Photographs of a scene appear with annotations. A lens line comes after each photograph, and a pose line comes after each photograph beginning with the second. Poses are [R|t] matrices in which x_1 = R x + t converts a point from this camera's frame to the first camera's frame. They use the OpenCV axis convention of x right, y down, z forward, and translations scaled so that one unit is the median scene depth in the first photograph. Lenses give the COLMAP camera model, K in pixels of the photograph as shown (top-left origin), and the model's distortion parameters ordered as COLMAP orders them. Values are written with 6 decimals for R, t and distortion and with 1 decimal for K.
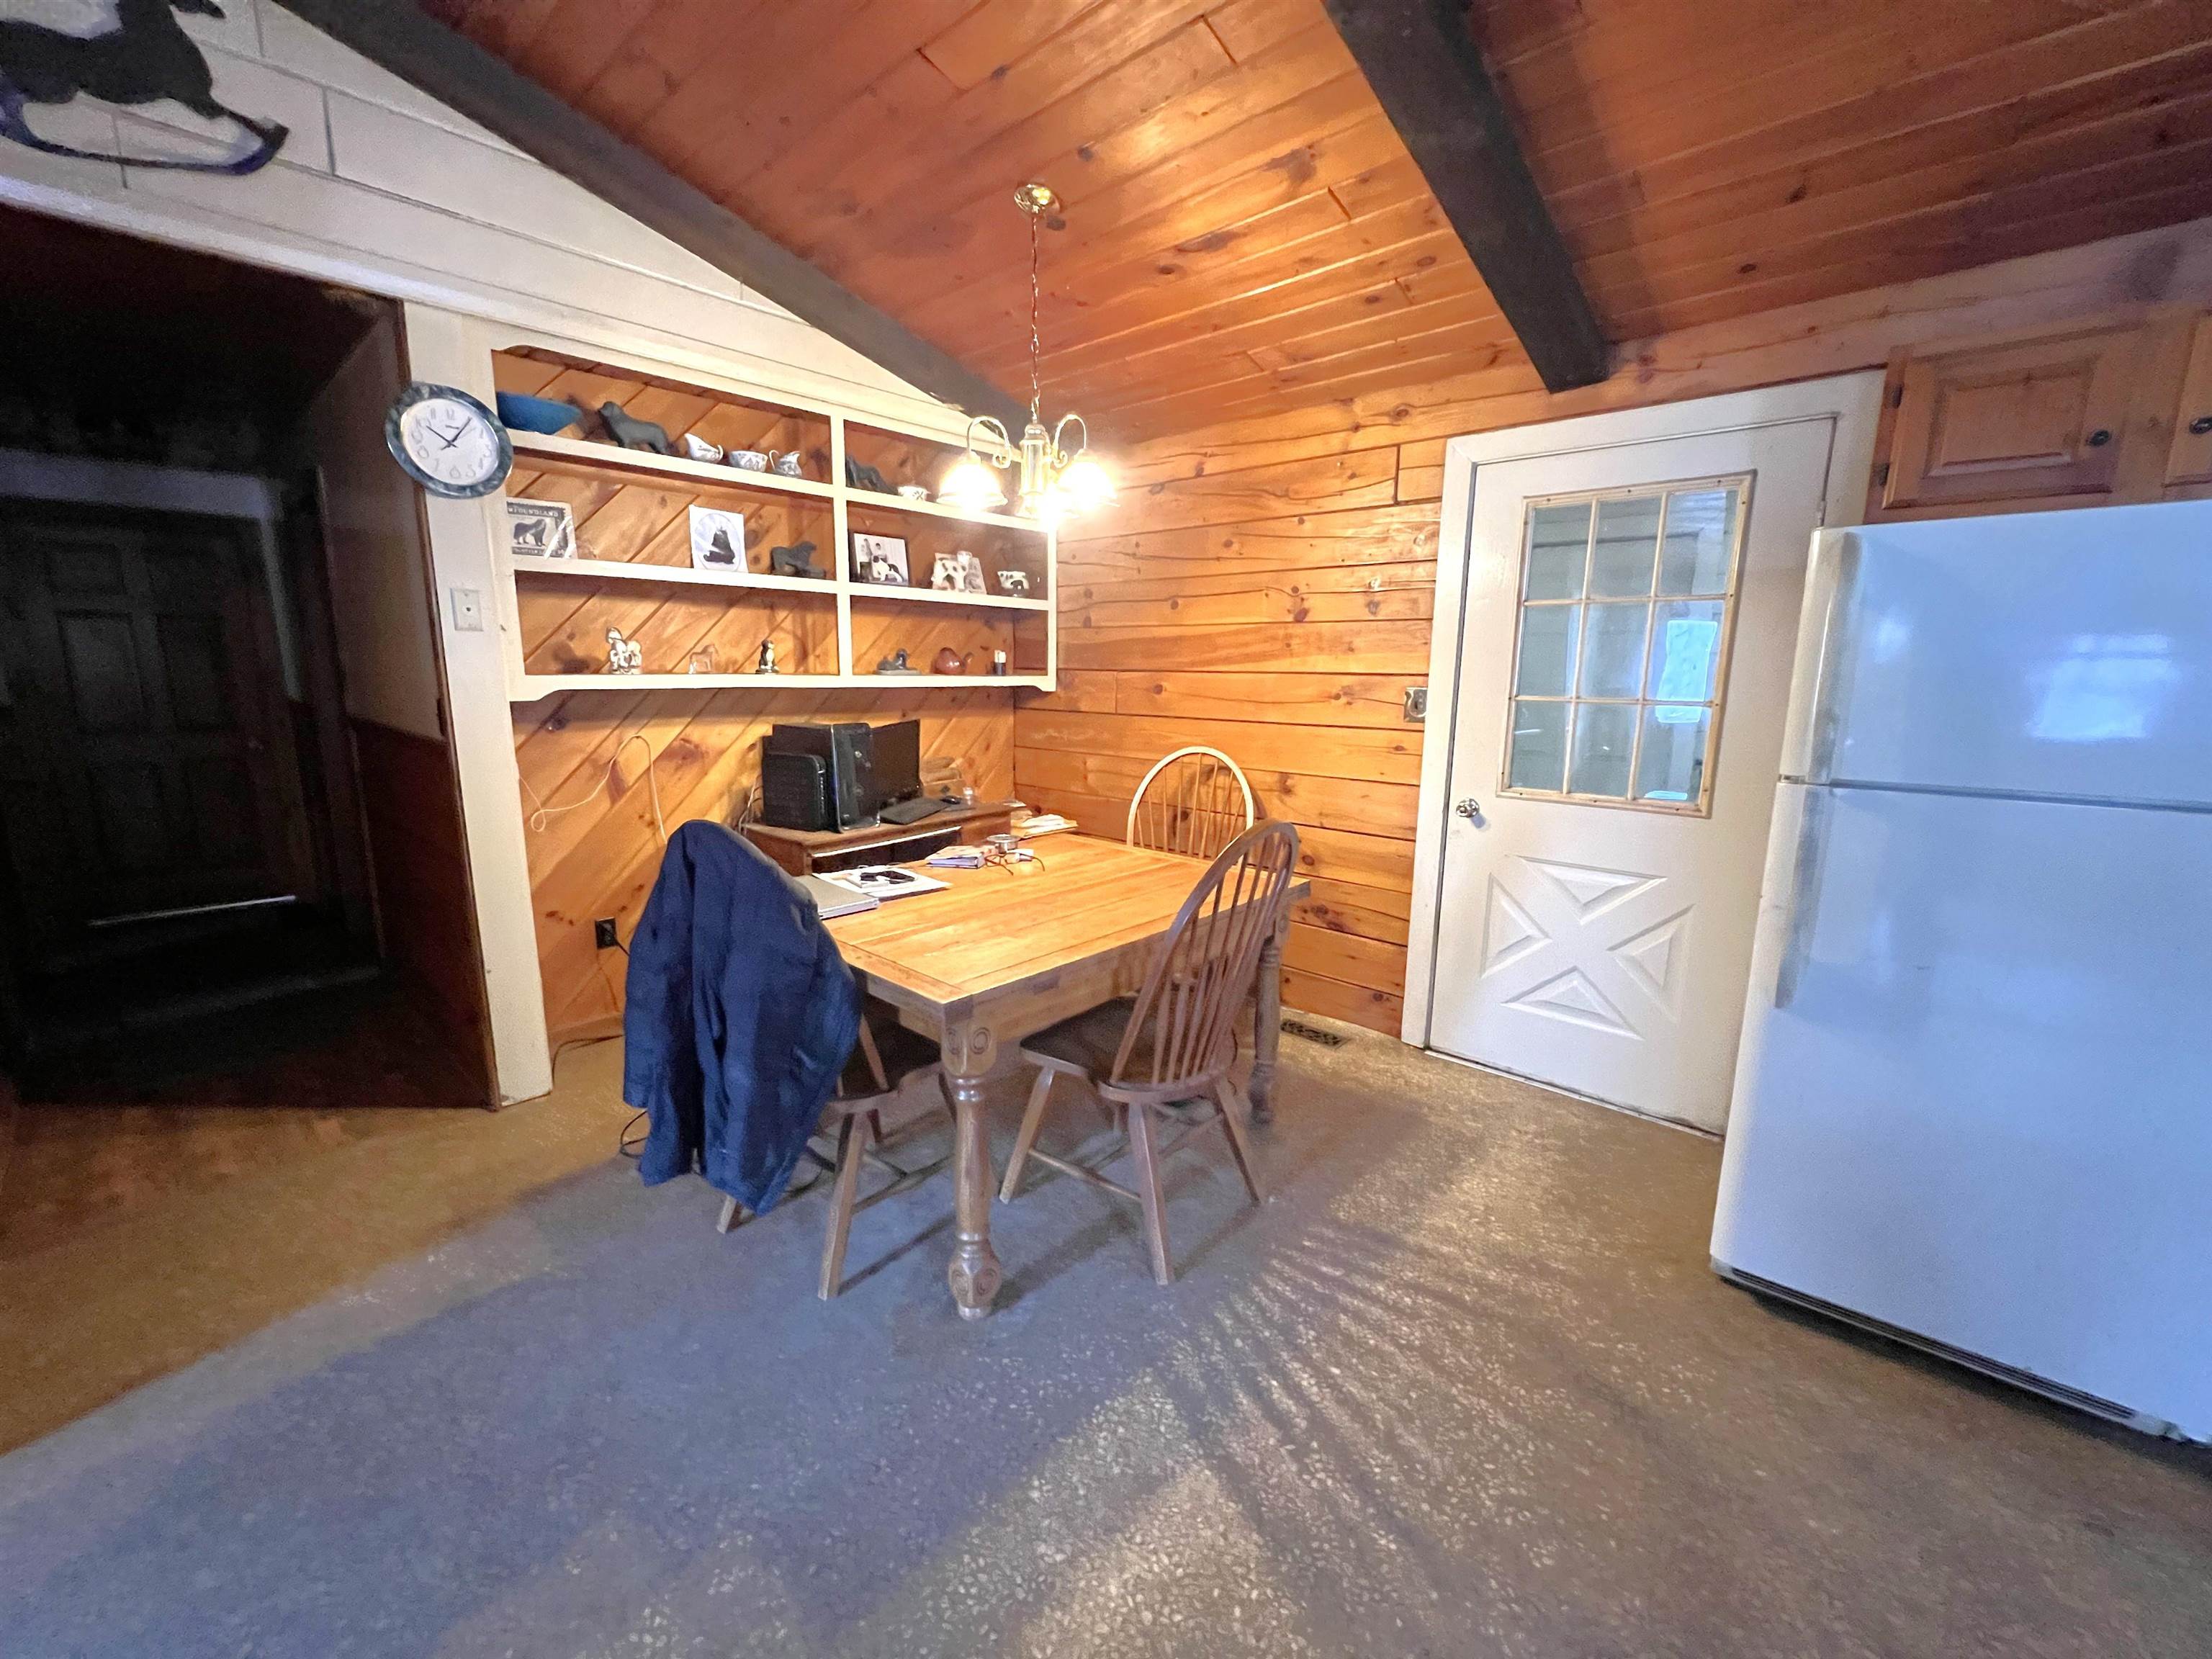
lens RADIAL K [[870.3, 0, 1119.6], [0, 870.3, 830.2], [0, 0, 1]] dist [-0.002027, 0.000212]
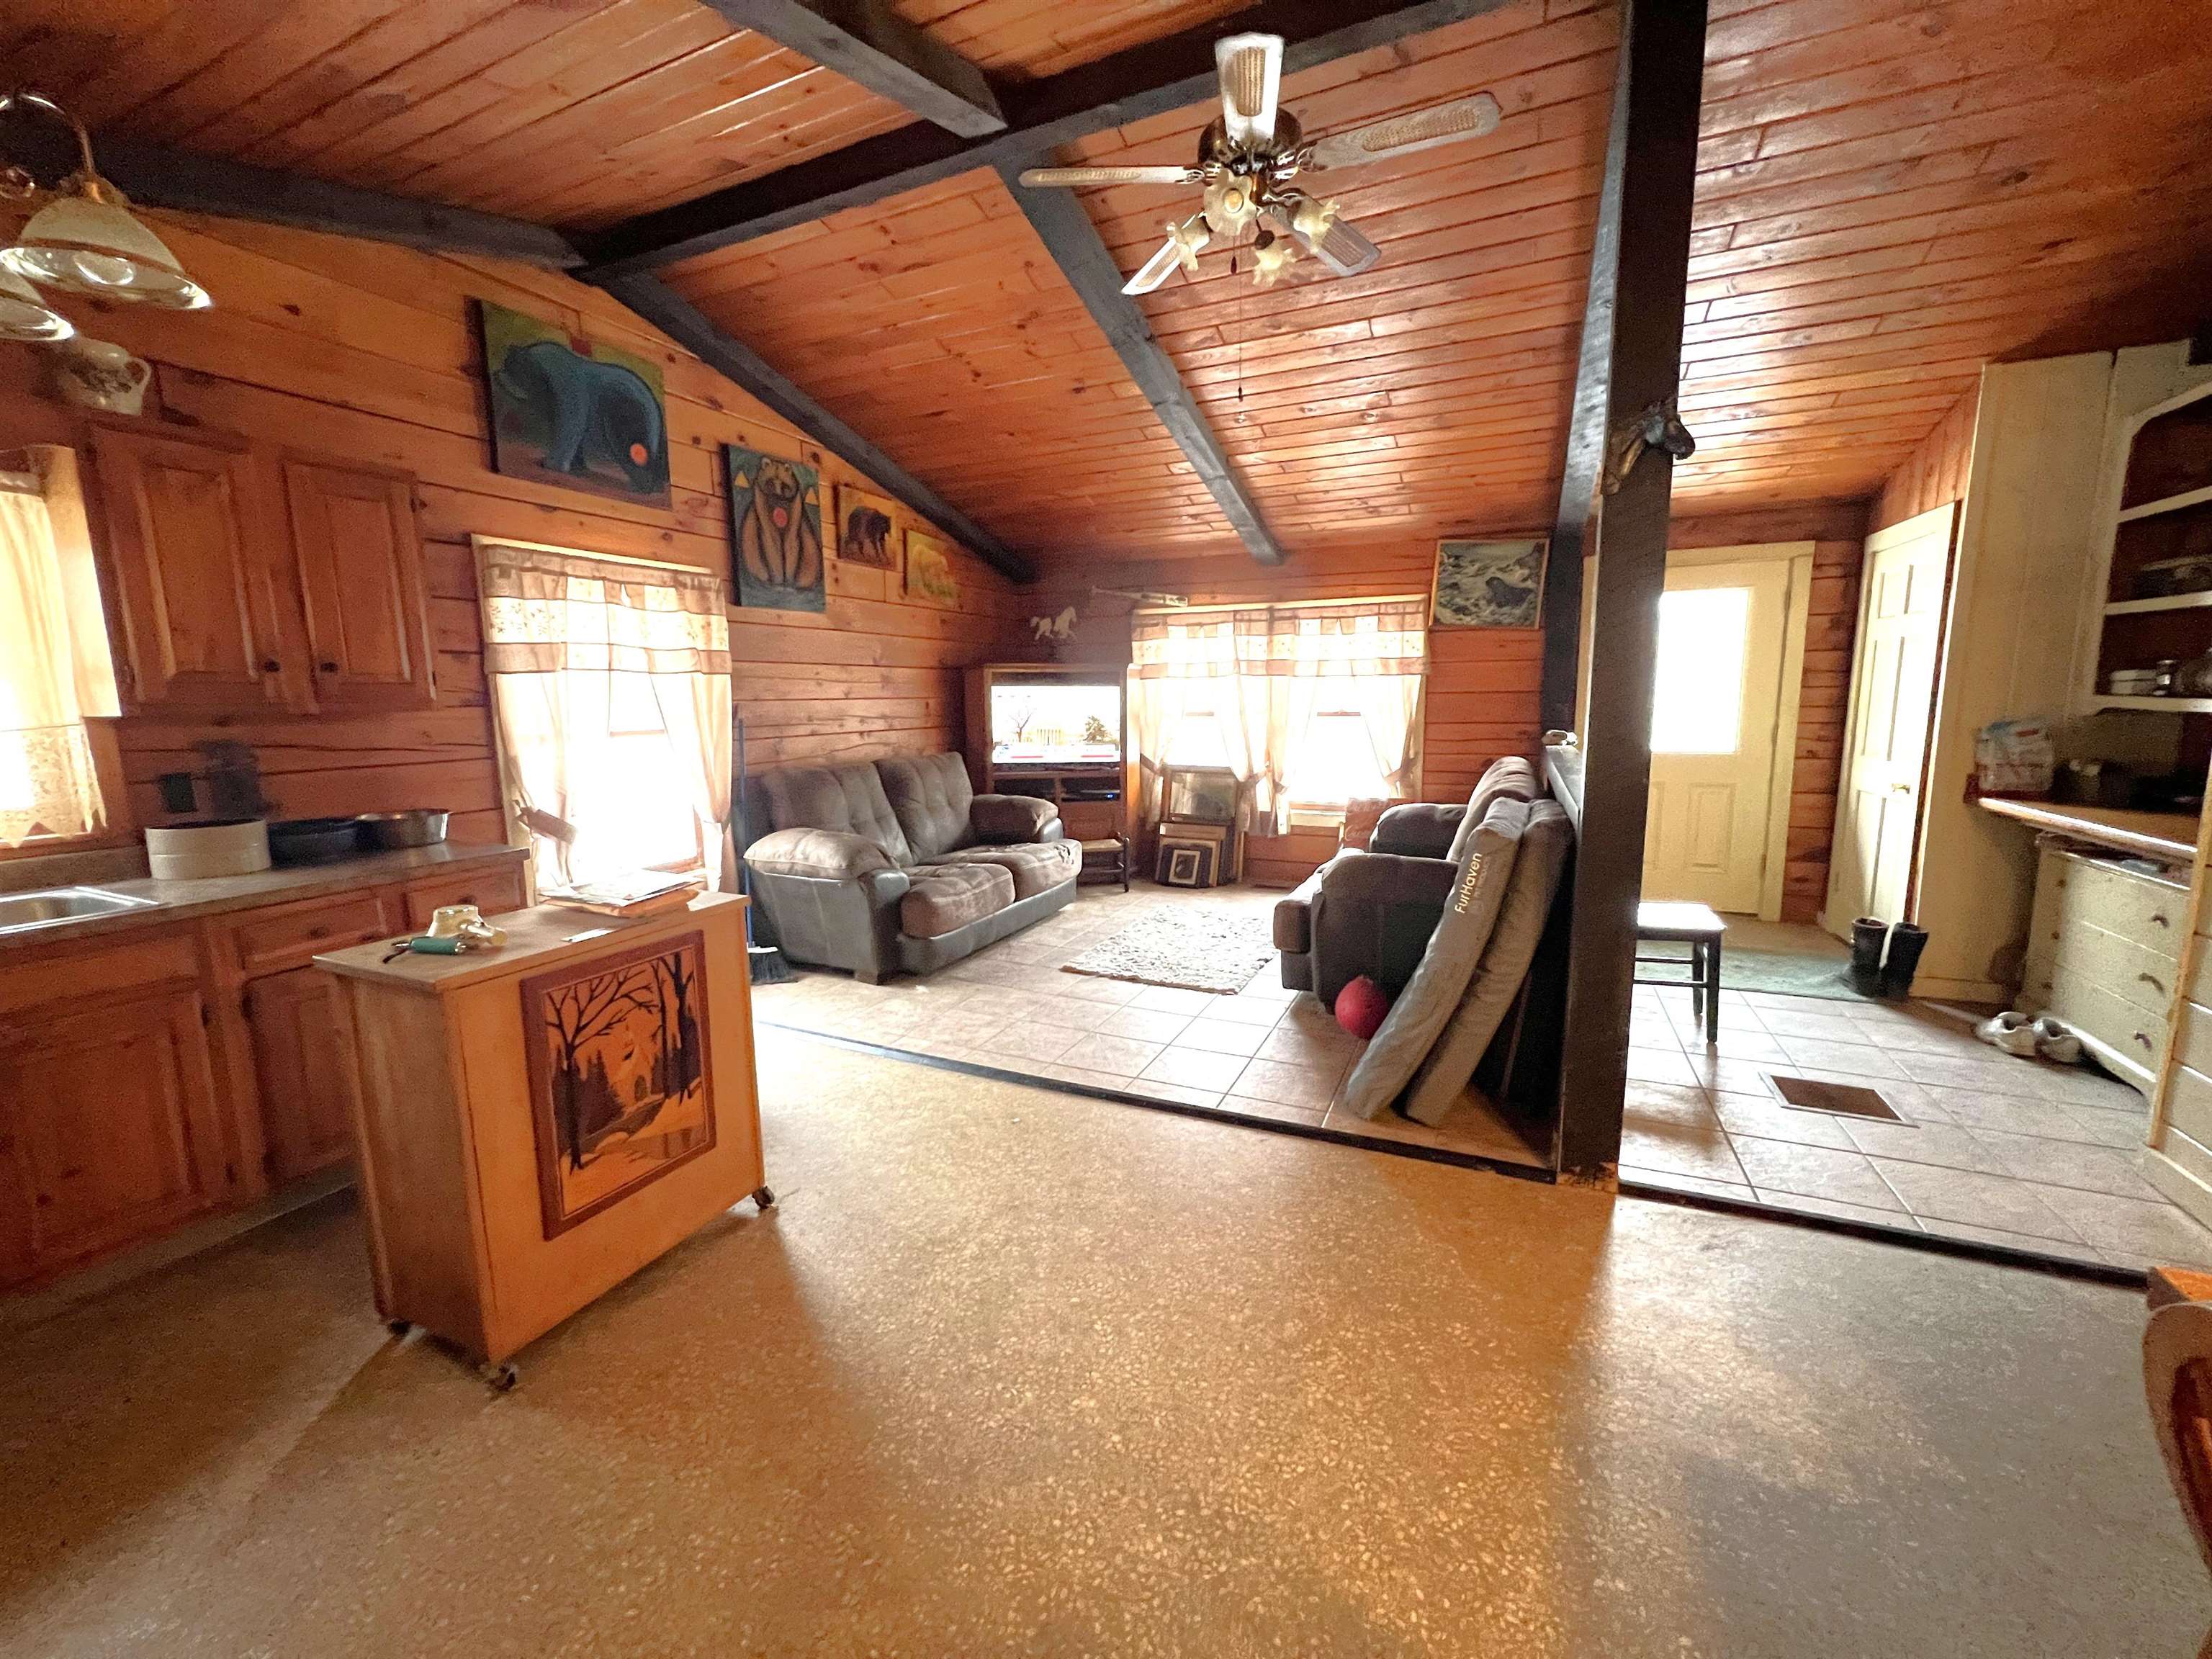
lens RADIAL K [[870.3, 0, 1105.0], [0, 870.3, 824.7], [0, 0, 1]] dist [-0.002027, 0.000212]
pose [[-0.953536, 0.044056, -0.298041, 0.582210], [-0.053939, 0.948304, 0.312745, -0.206517], [0.296412, 0.314290, -0.901866, 1.176418]]
